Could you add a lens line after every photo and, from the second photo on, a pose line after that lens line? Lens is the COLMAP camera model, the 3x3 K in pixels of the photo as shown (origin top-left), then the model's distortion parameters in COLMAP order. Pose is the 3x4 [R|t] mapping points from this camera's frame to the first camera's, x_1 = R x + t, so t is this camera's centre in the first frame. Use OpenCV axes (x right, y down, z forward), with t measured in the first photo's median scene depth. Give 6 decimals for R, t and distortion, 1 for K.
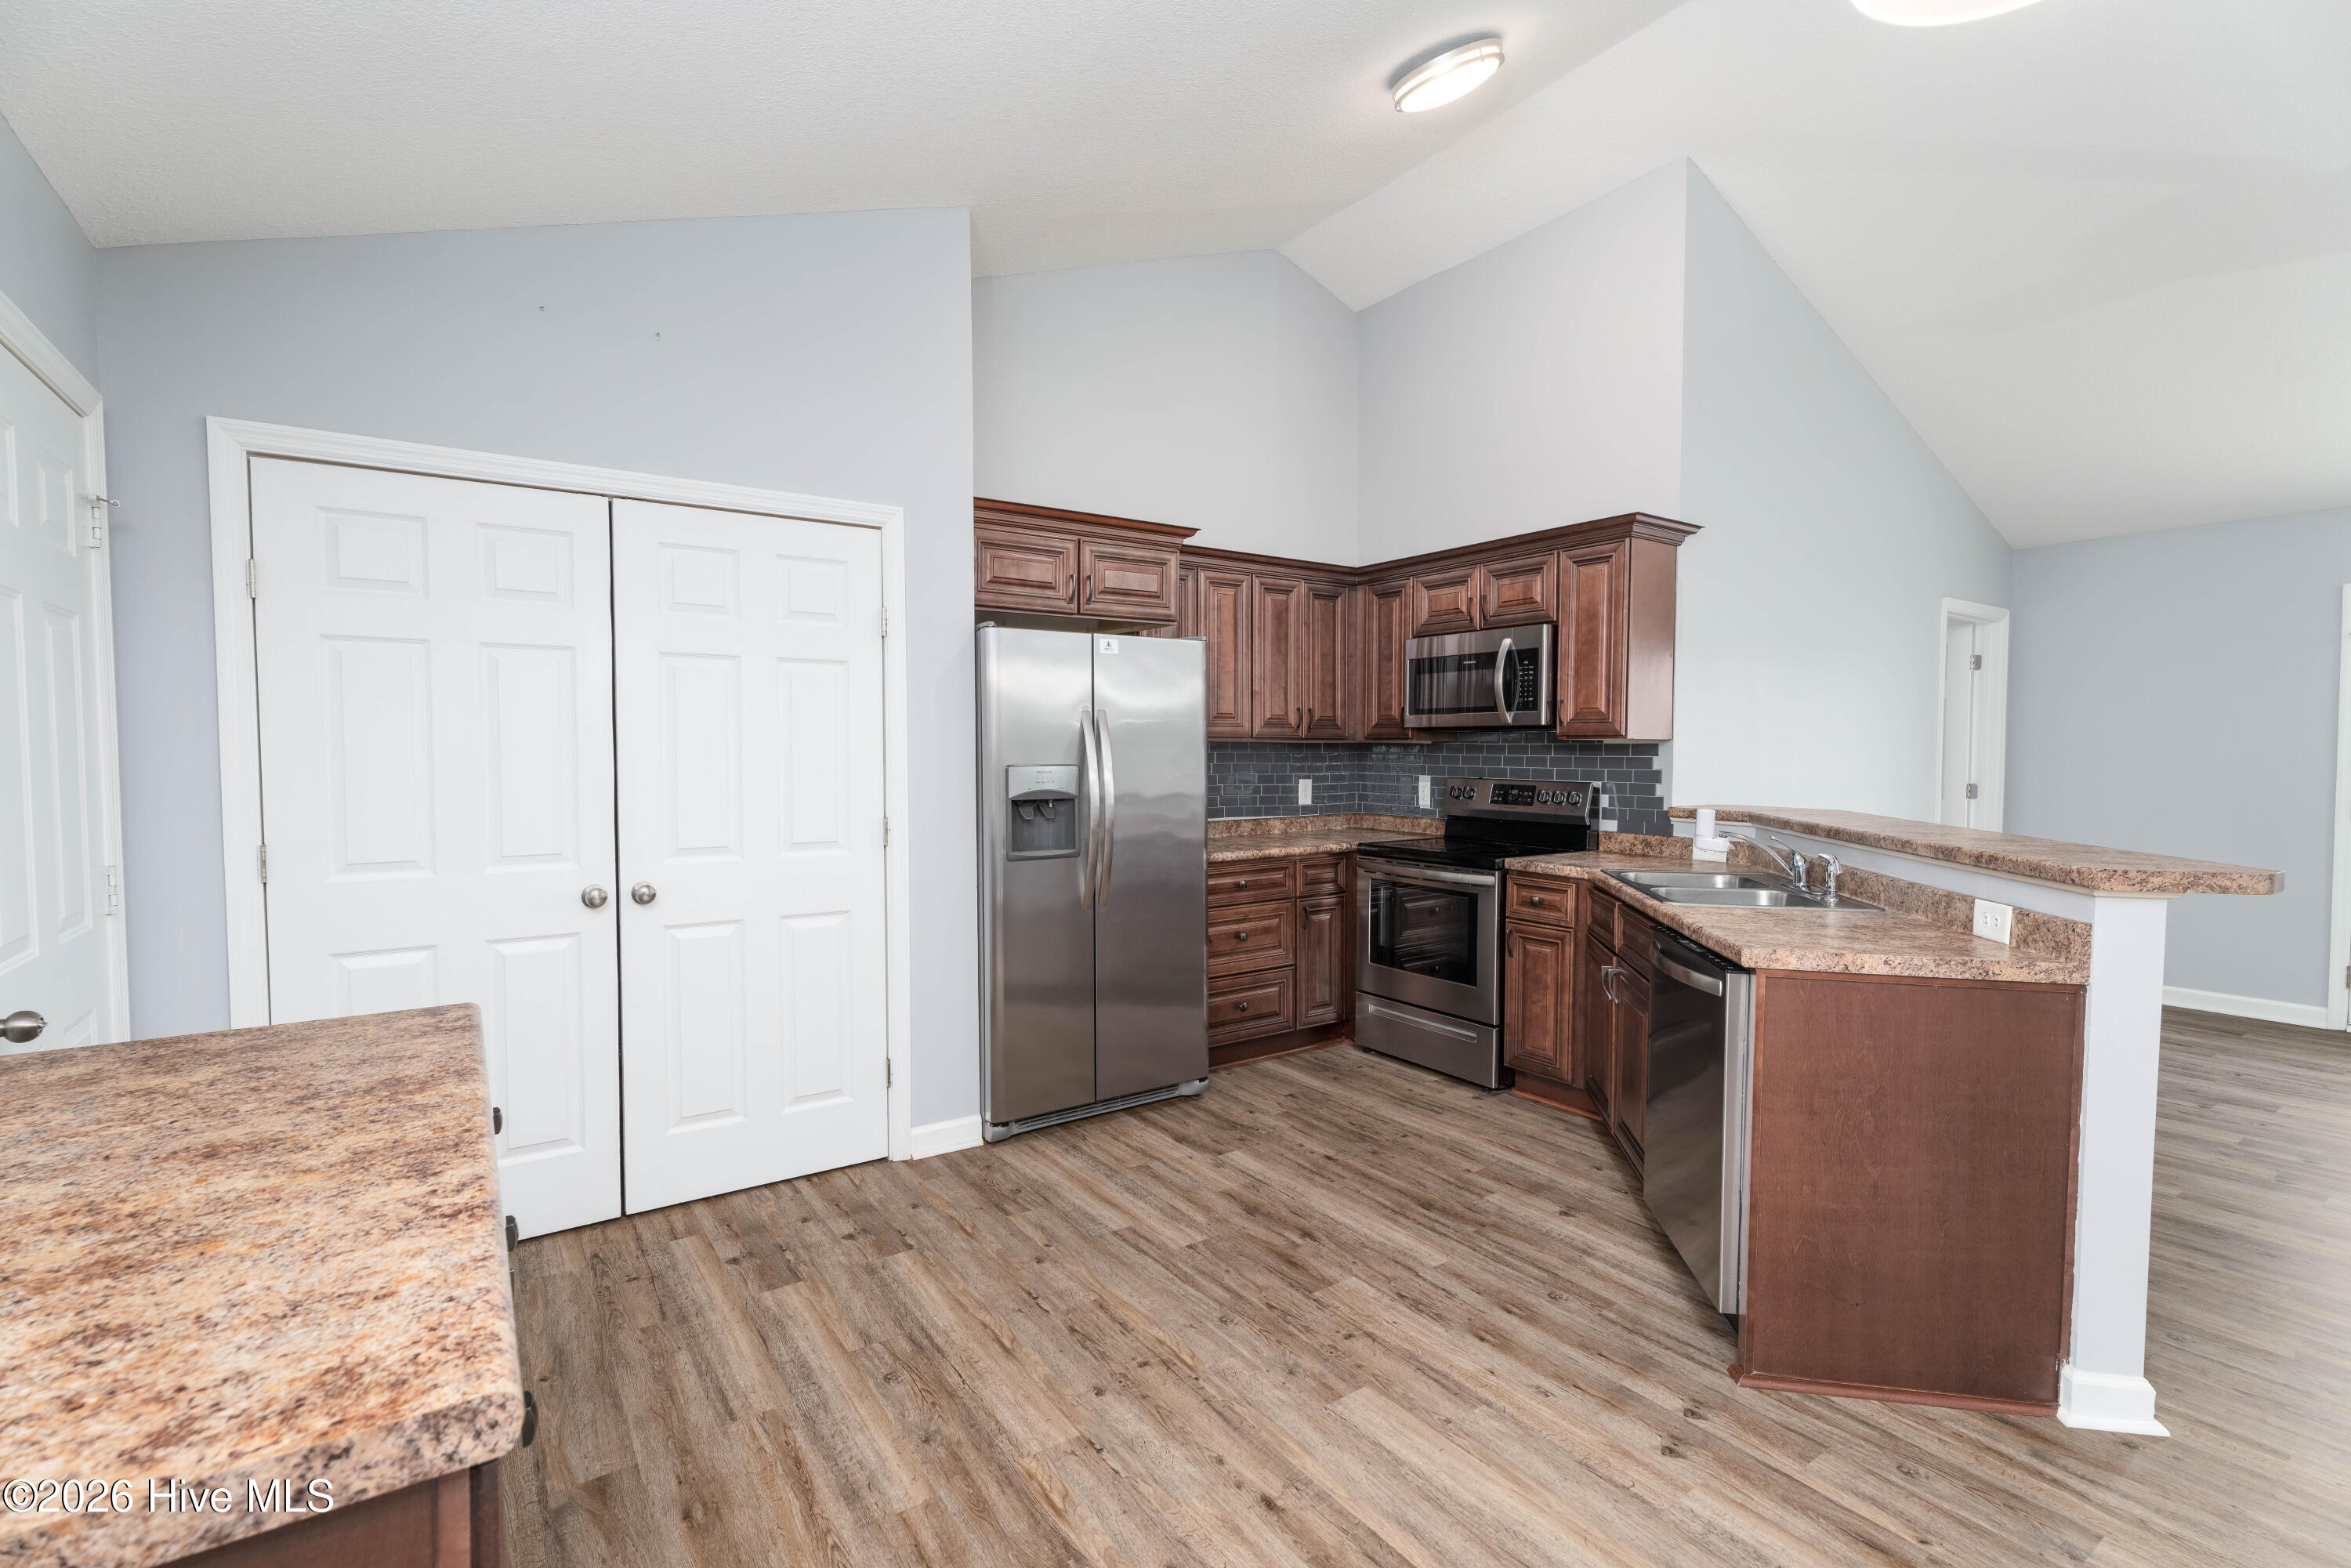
lens RADIAL K [[1050.8, 0, 1169.8], [0, 1050.8, 789.9], [0, 0, 1]] dist [0.003295, 0.000080]
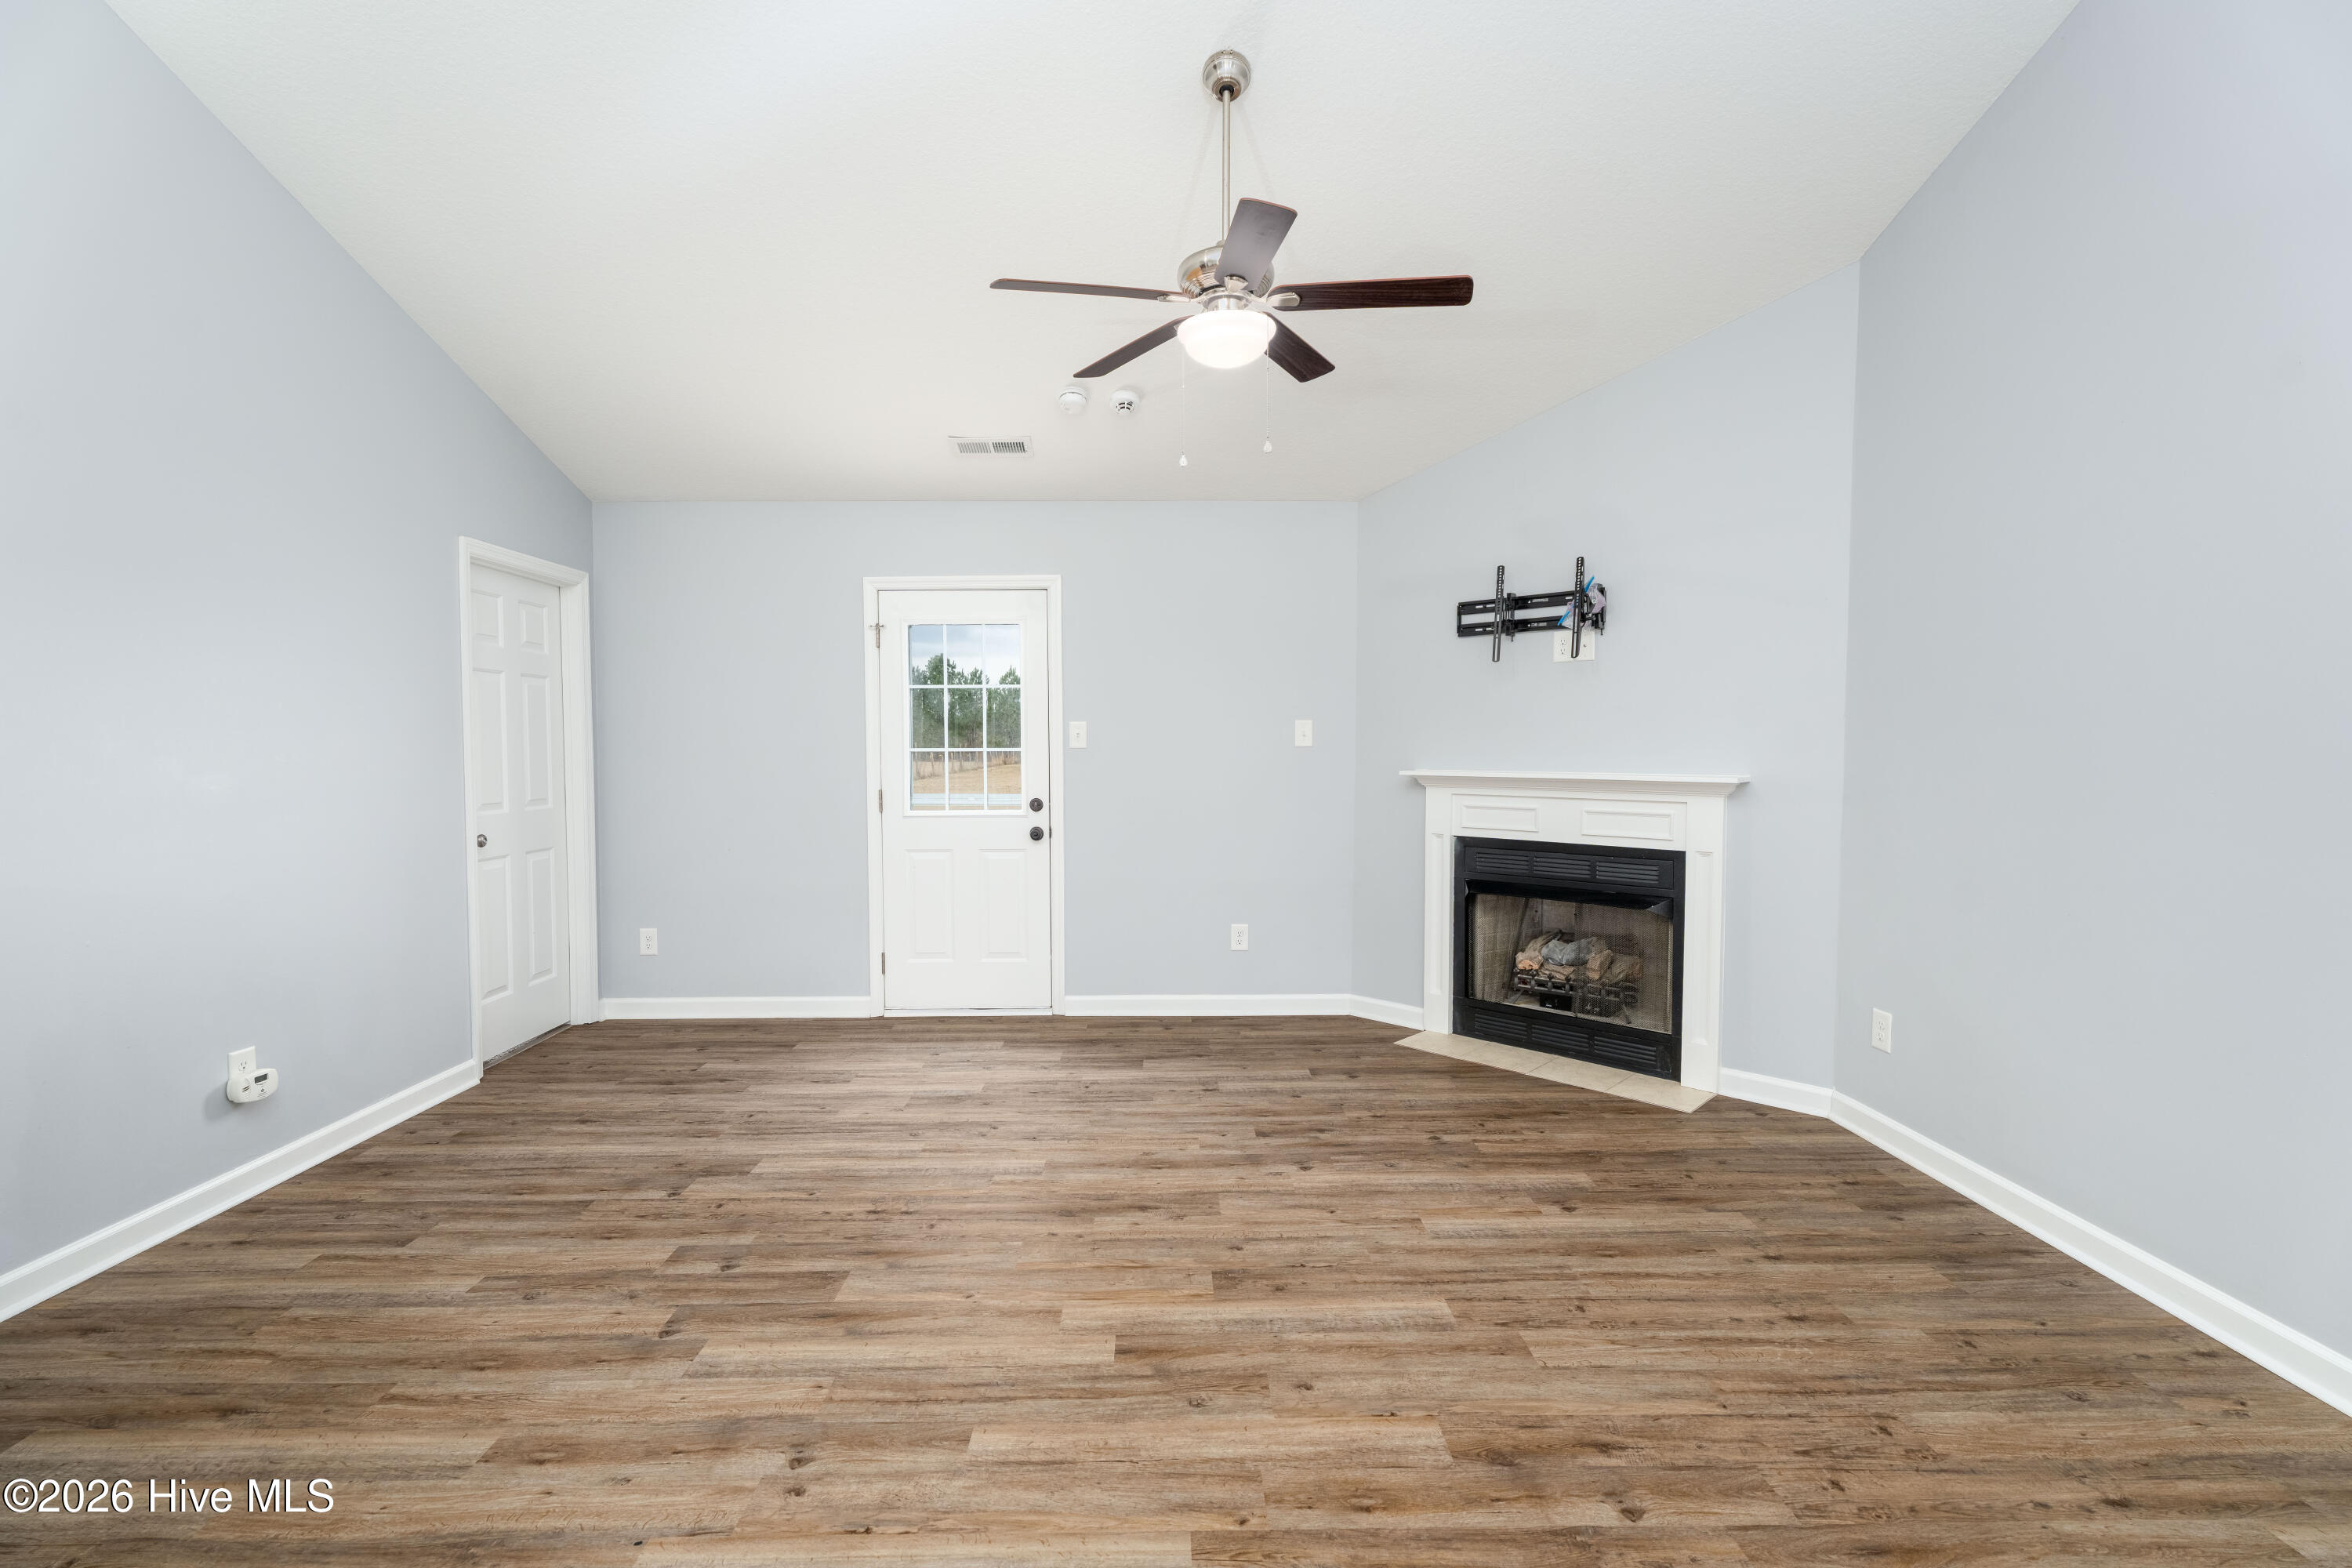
lens RADIAL K [[1051.3, 0, 1170.3], [0, 1051.3, 789.9], [0, 0, 1]] dist [0.003295, 0.000080]
pose [[0.555317, -0.042820, 0.830536, 0.644325], [0.038802, 0.998920, 0.025557, -0.007880], [-0.830733, 0.018035, 0.556379, 0.293827]]
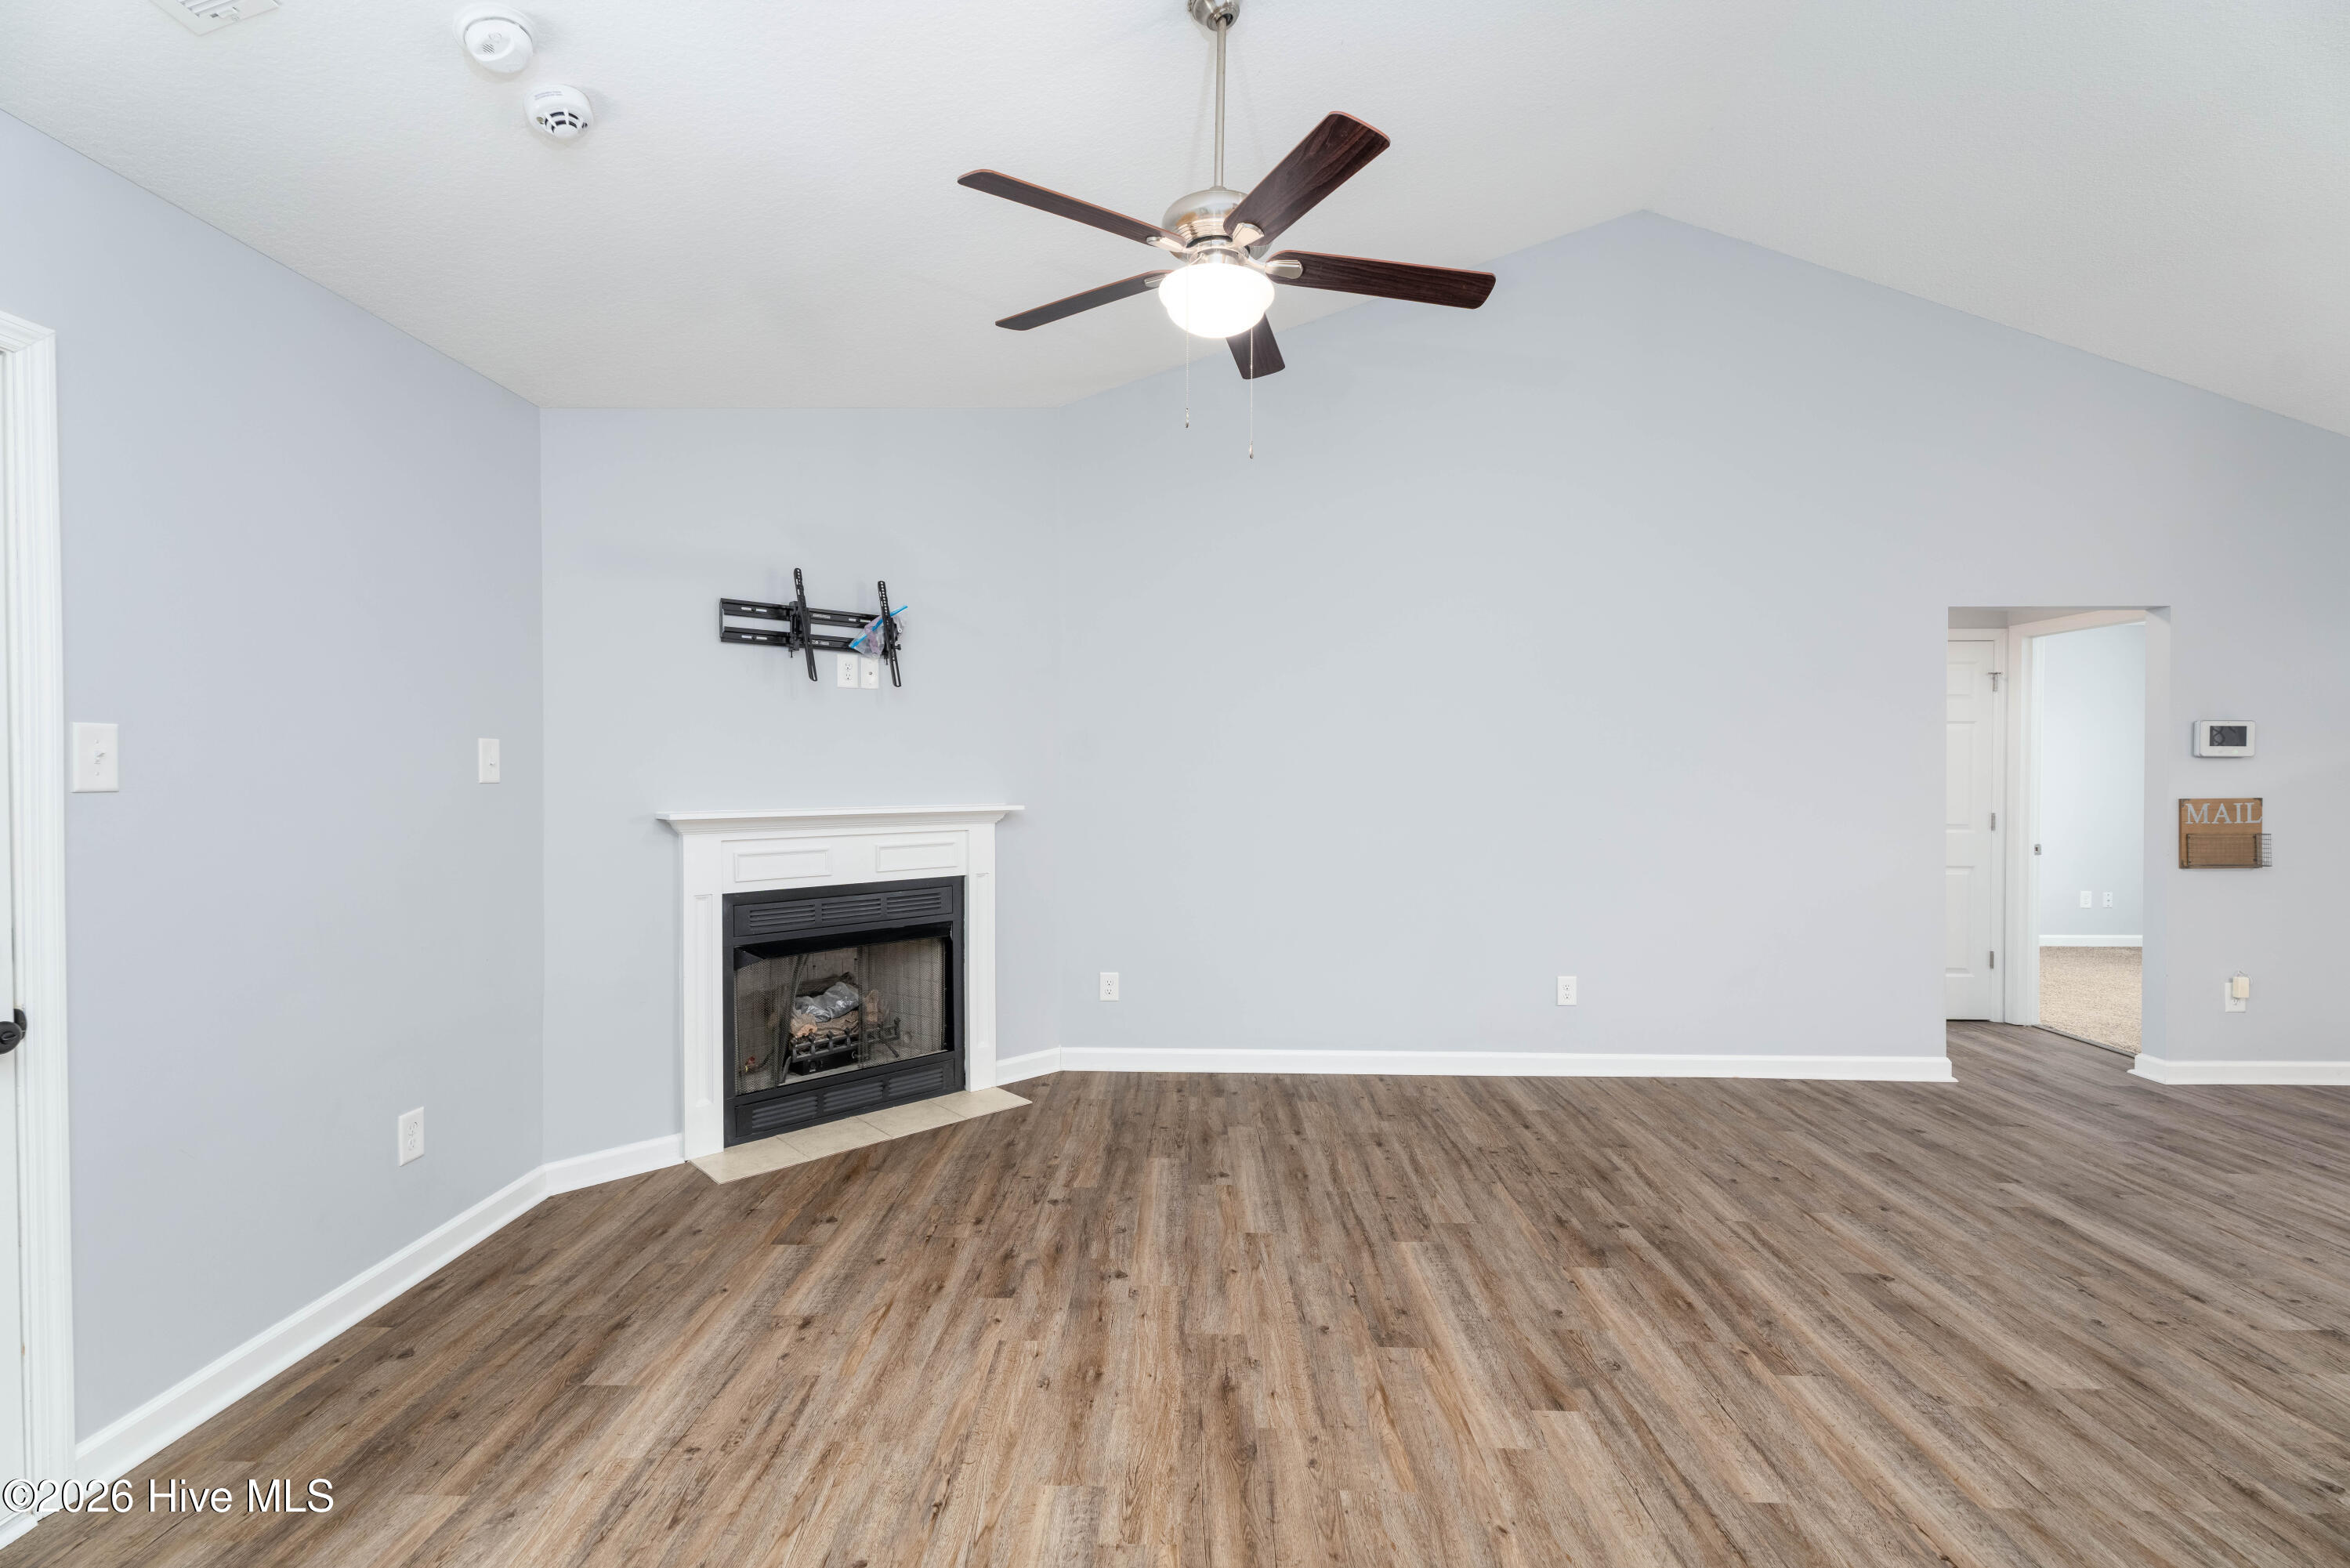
lens RADIAL K [[1050.4, 0, 1169.4], [0, 1050.4, 789.9], [0, 0, 1]] dist [0.003295, 0.000080]
pose [[-0.812024, -0.013956, 0.583457, 0.998946], [0.019986, 0.998463, 0.051698, -0.051978], [-0.583281, 0.053641, -0.810497, 1.367074]]
